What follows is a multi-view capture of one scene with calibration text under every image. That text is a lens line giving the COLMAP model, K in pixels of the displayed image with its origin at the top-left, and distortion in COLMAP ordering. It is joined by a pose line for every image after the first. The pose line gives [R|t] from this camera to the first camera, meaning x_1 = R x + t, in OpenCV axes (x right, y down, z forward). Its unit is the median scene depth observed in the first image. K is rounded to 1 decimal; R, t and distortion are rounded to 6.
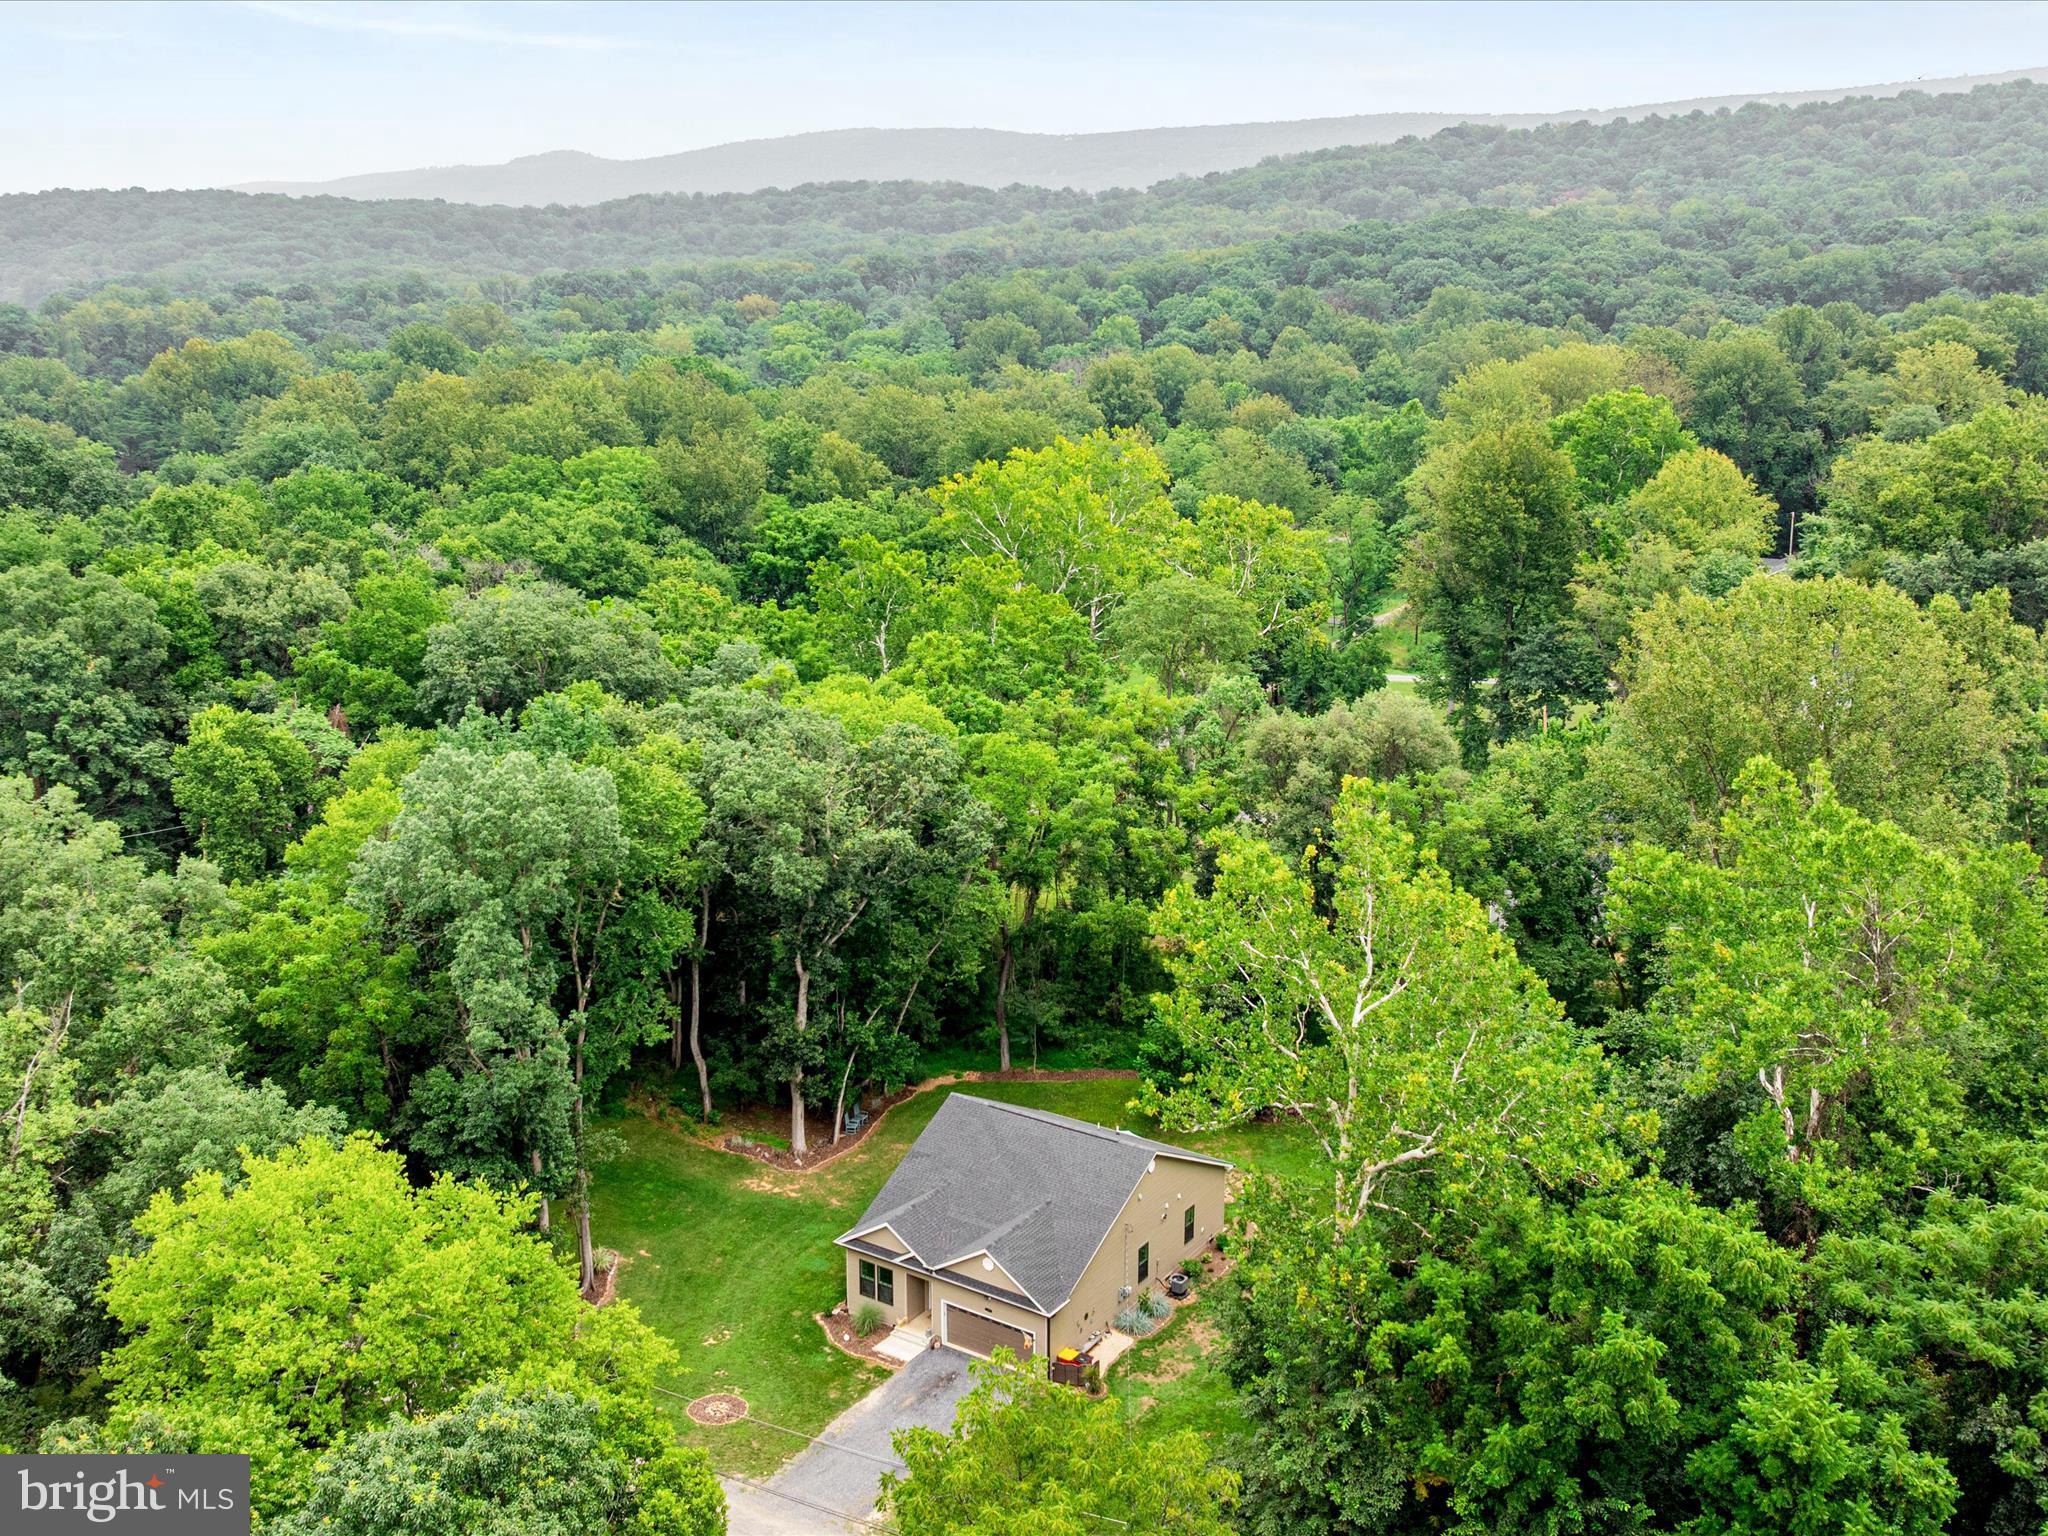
lens RADIAL K [[1946.7, 0, 1034.2], [0, 1946.7, 742.6], [0, 0, 1]] dist [-0.015761, -0.022653]
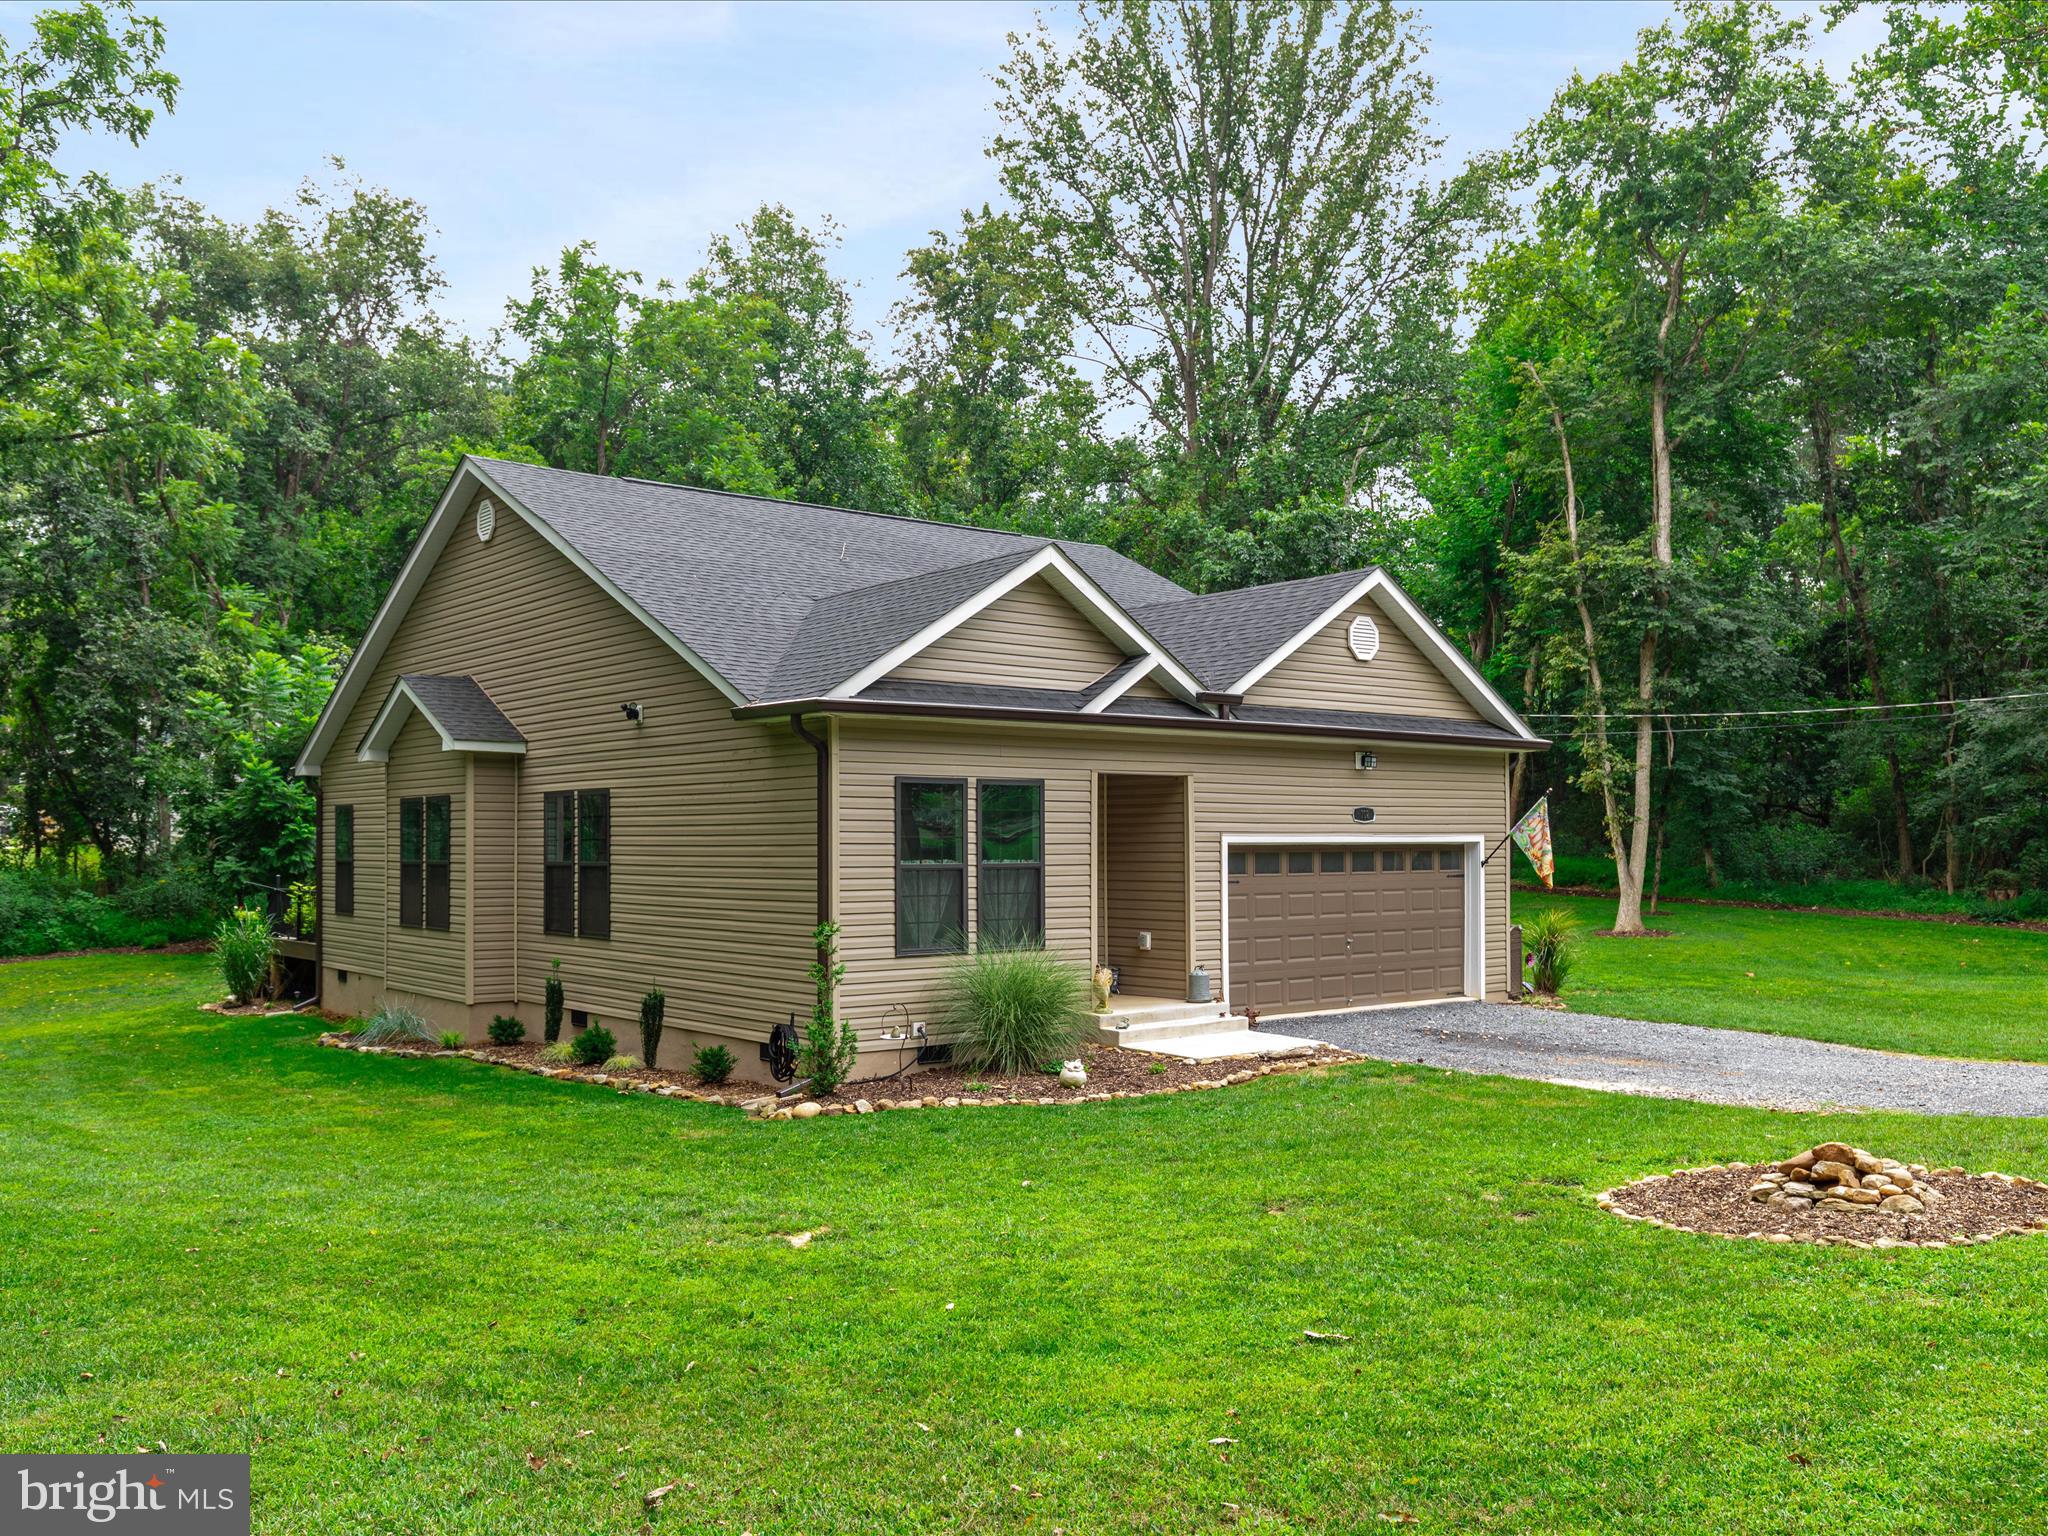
lens RADIAL K [[1691.7, 0, 1024.0], [0, 1691.7, 768.0], [0, 0, 1]] dist [-0.004082, -0.001956]
pose [[0.312340, 0.035296, 0.949314, -0.268108], [0.227671, 0.967405, -0.110876, 0.290094], [-0.922285, 0.250763, 0.294123, 0.932773]]
